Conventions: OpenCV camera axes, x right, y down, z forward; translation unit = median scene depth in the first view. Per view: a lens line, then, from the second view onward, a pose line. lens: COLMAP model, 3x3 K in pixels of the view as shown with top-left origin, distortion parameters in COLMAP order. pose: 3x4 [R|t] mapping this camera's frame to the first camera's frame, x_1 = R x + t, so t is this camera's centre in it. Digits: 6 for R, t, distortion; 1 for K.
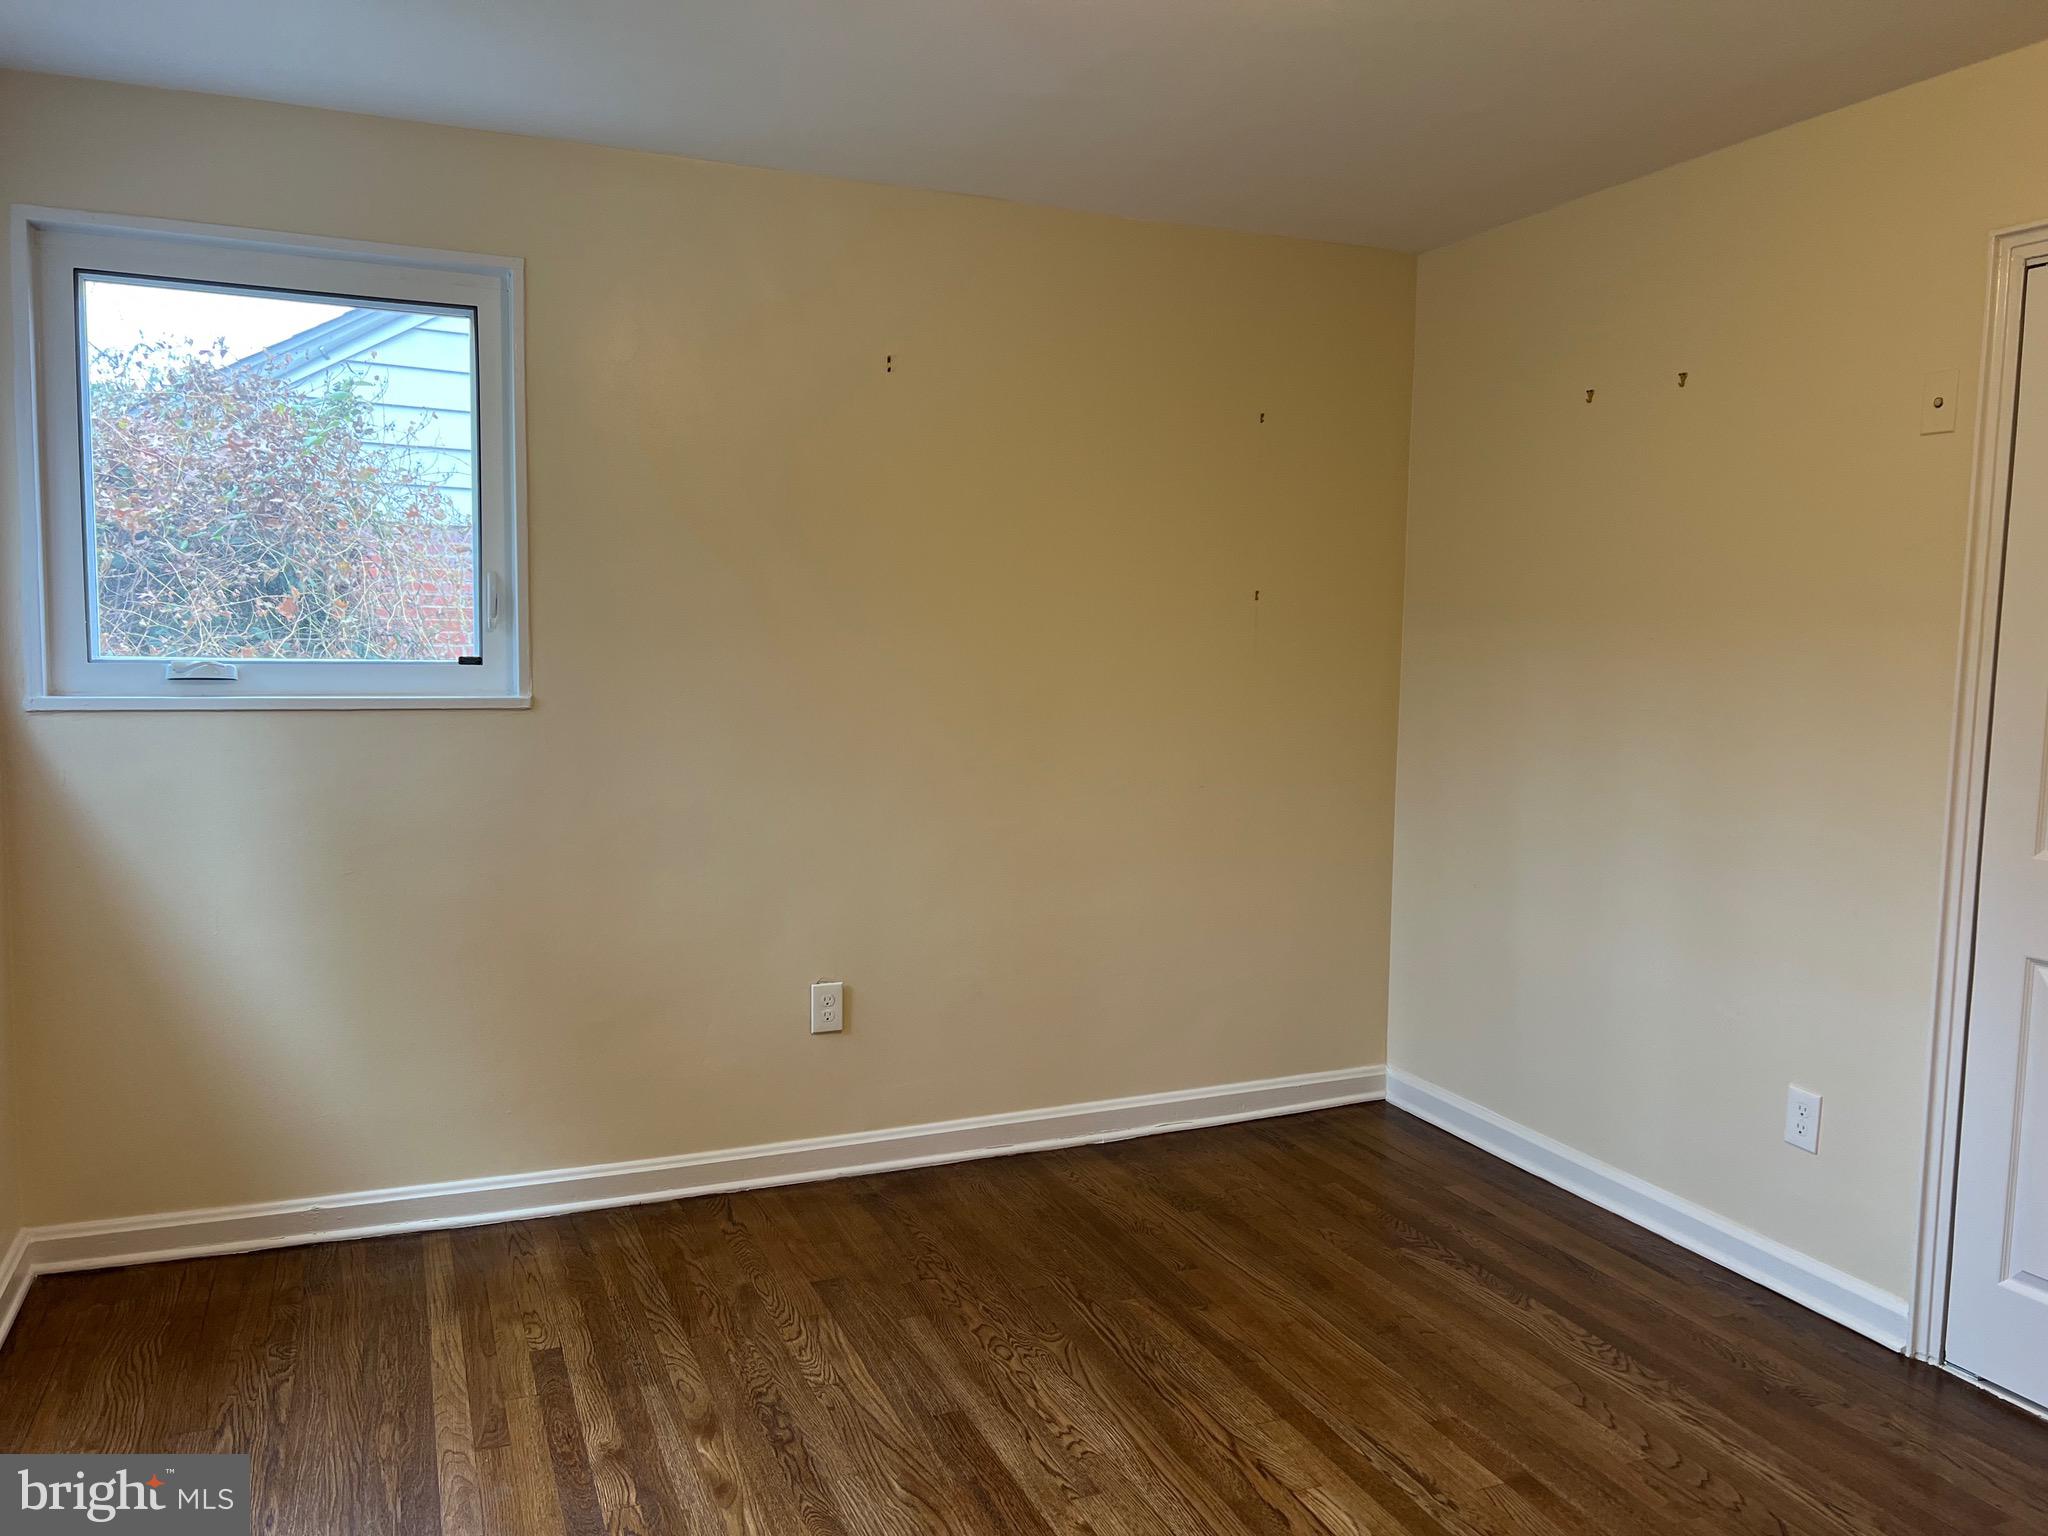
lens RADIAL K [[1555.6, 0, 1022.6], [0, 1555.6, 778.6], [0, 0, 1]] dist [0.022998, 0.005851]
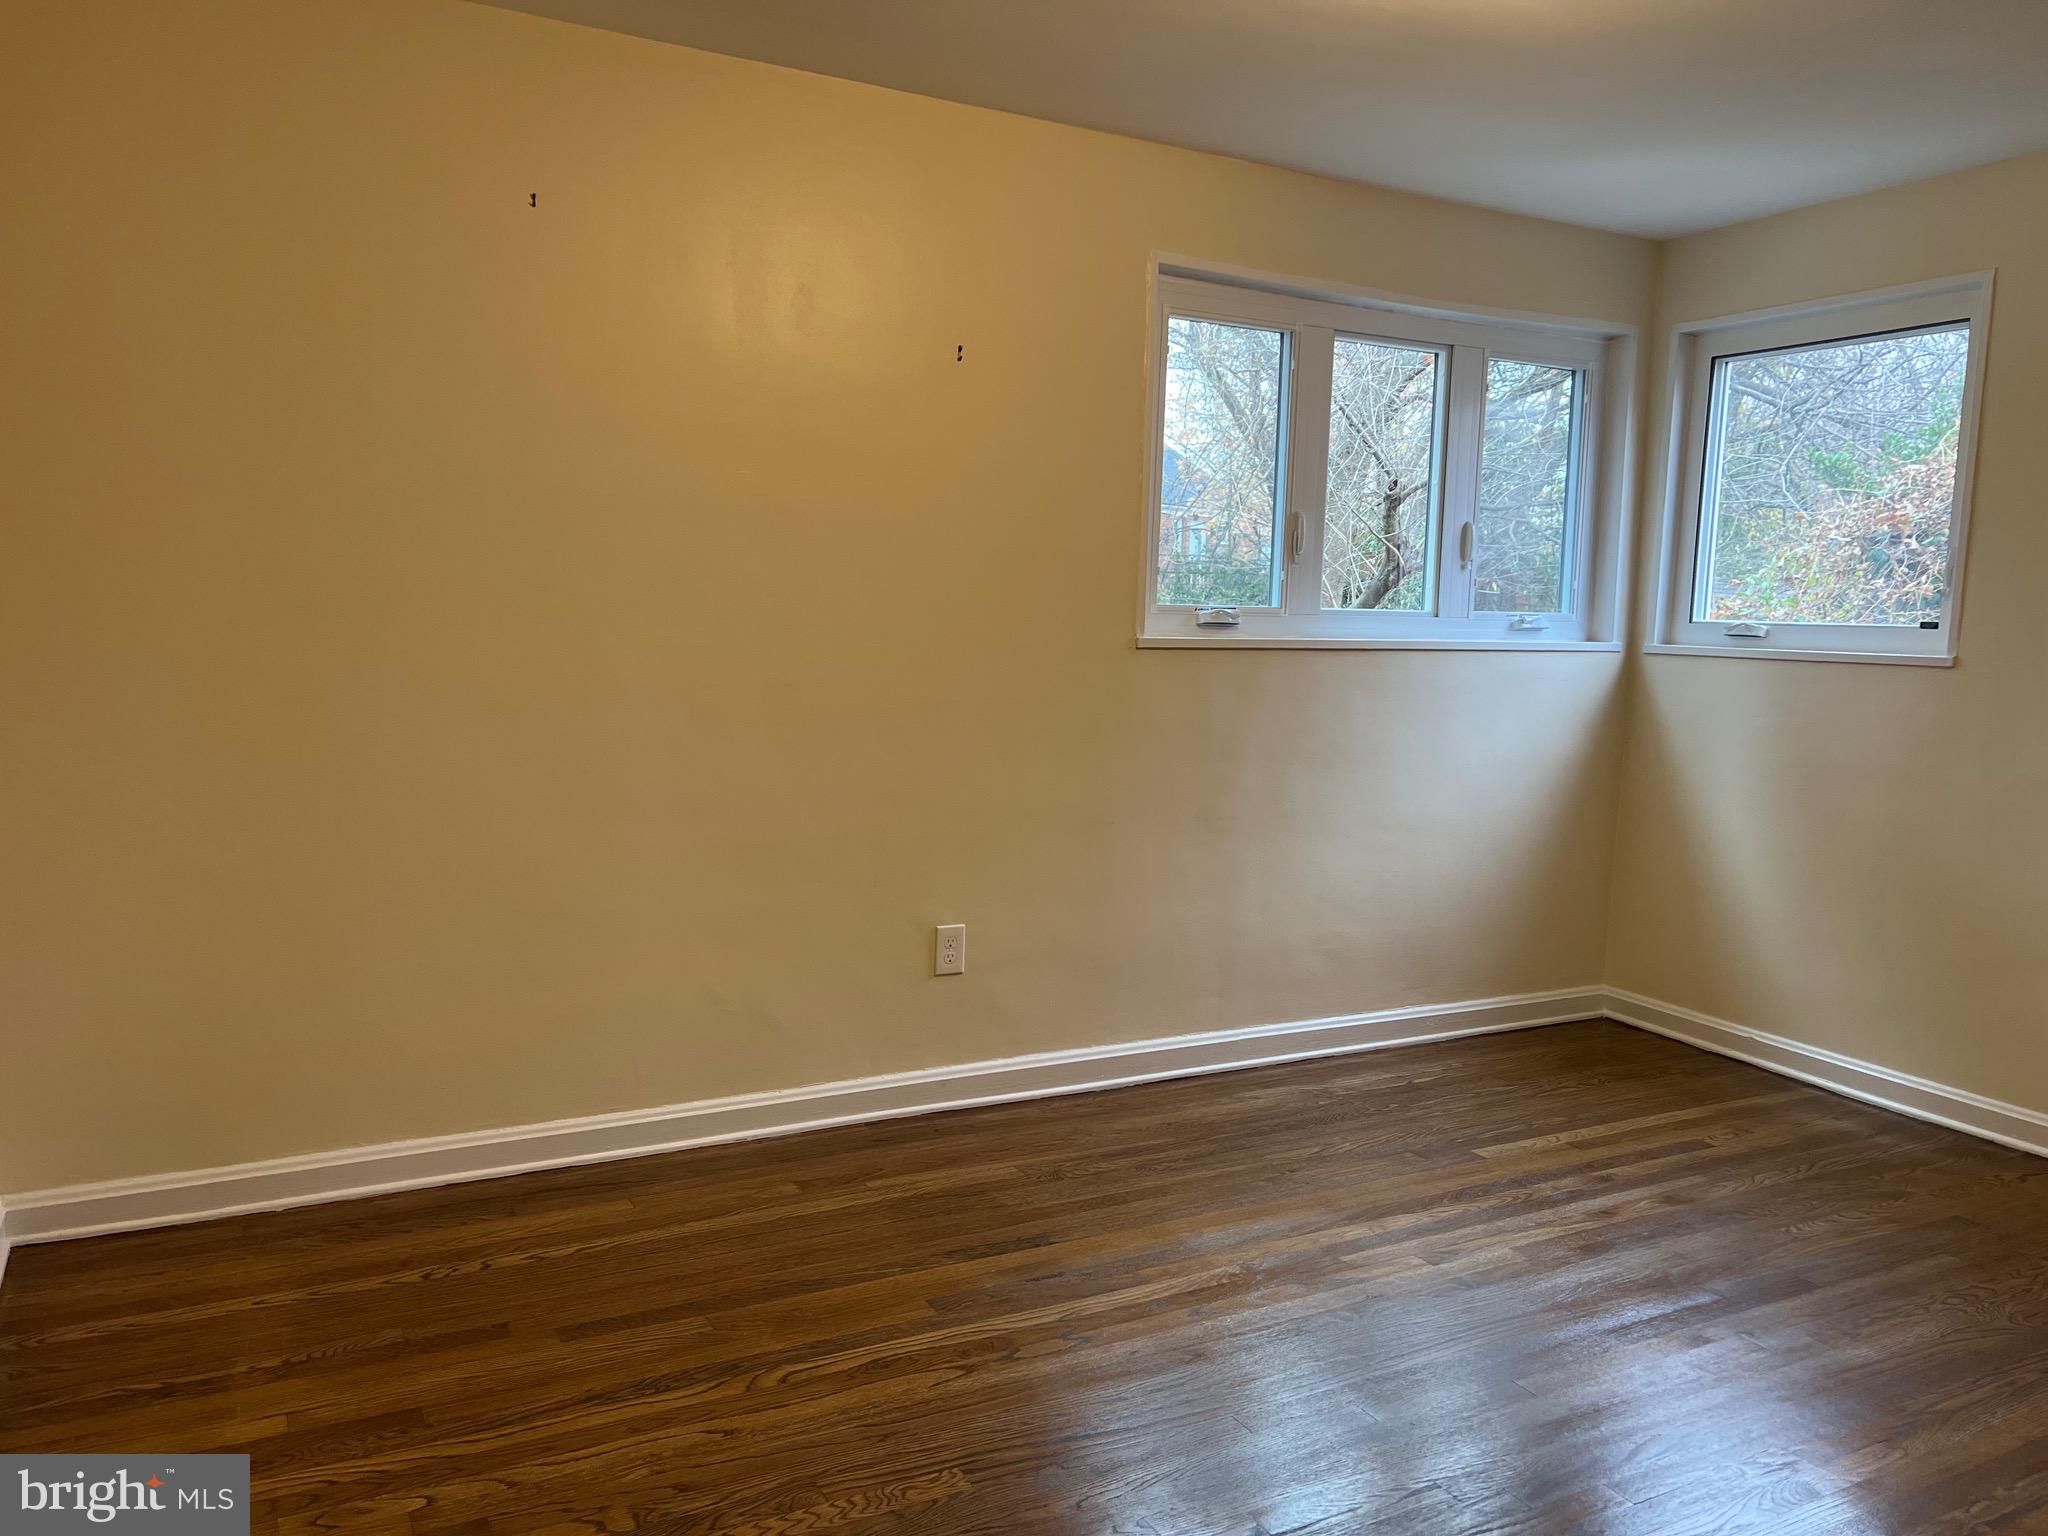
lens RADIAL K [[1555.6, 0, 1025.2], [0, 1555.6, 779.5], [0, 0, 1]] dist [0.022998, 0.005851]
pose [[0.098849, 0.099456, -0.990120, 0.822954], [-0.118218, 0.989120, 0.087553, 0.016880], [0.988055, 0.108395, 0.109531, 0.240202]]
